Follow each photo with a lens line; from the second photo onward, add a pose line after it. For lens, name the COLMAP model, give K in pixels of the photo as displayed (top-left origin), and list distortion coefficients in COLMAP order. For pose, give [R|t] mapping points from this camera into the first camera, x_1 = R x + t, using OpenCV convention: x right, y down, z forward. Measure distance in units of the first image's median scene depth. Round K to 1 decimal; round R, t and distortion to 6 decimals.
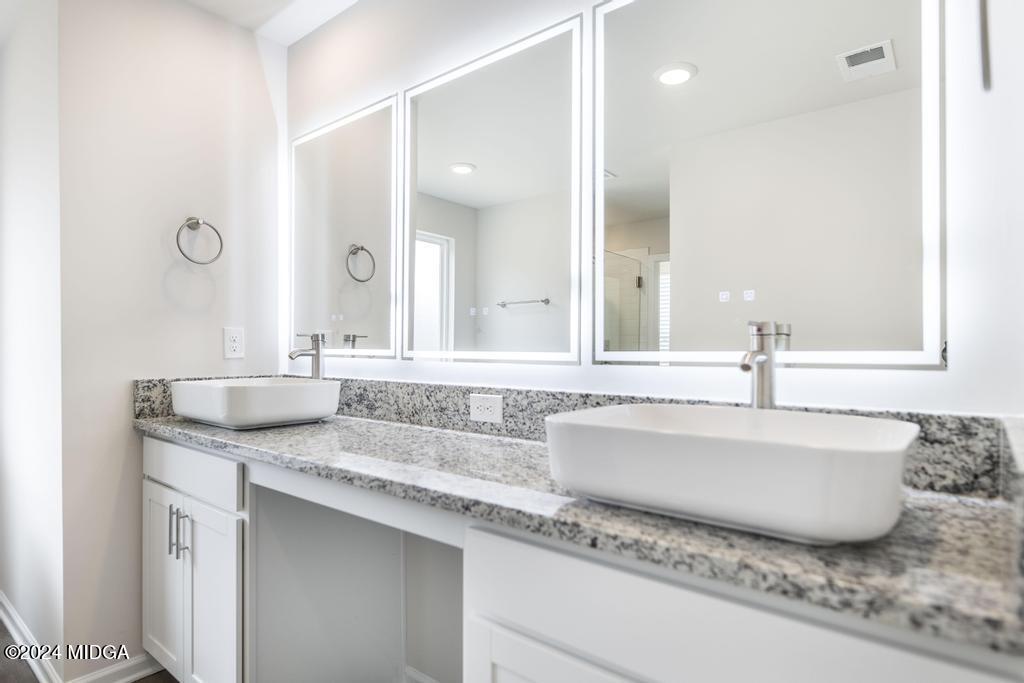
lens RADIAL K [[554.1, 0, 511.3], [0, 554.1, 352.0], [0, 0, 1]] dist [0.003906, 0.000226]
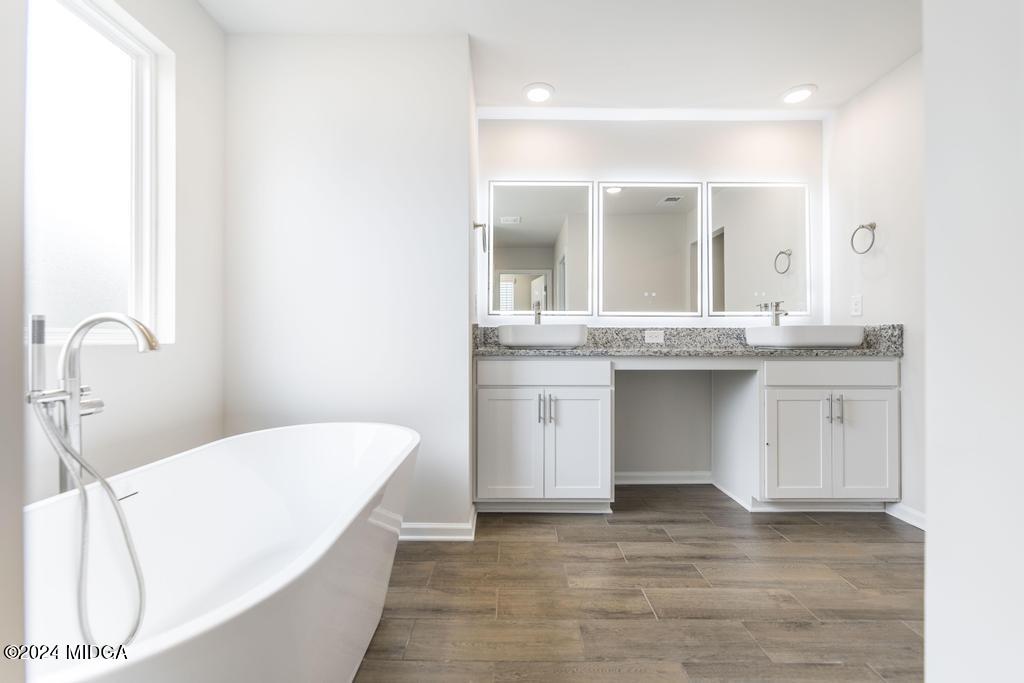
lens RADIAL K [[417.3, 0, 513.6], [0, 417.3, 333.3], [0, 0, 1]] dist [0.004228, 0.000599]
pose [[0.781280, 0.003168, 0.624172, -1.522925], [0.004194, 0.999938, -0.010325, 0.099970], [-0.624166, 0.010685, 0.781218, 0.023055]]
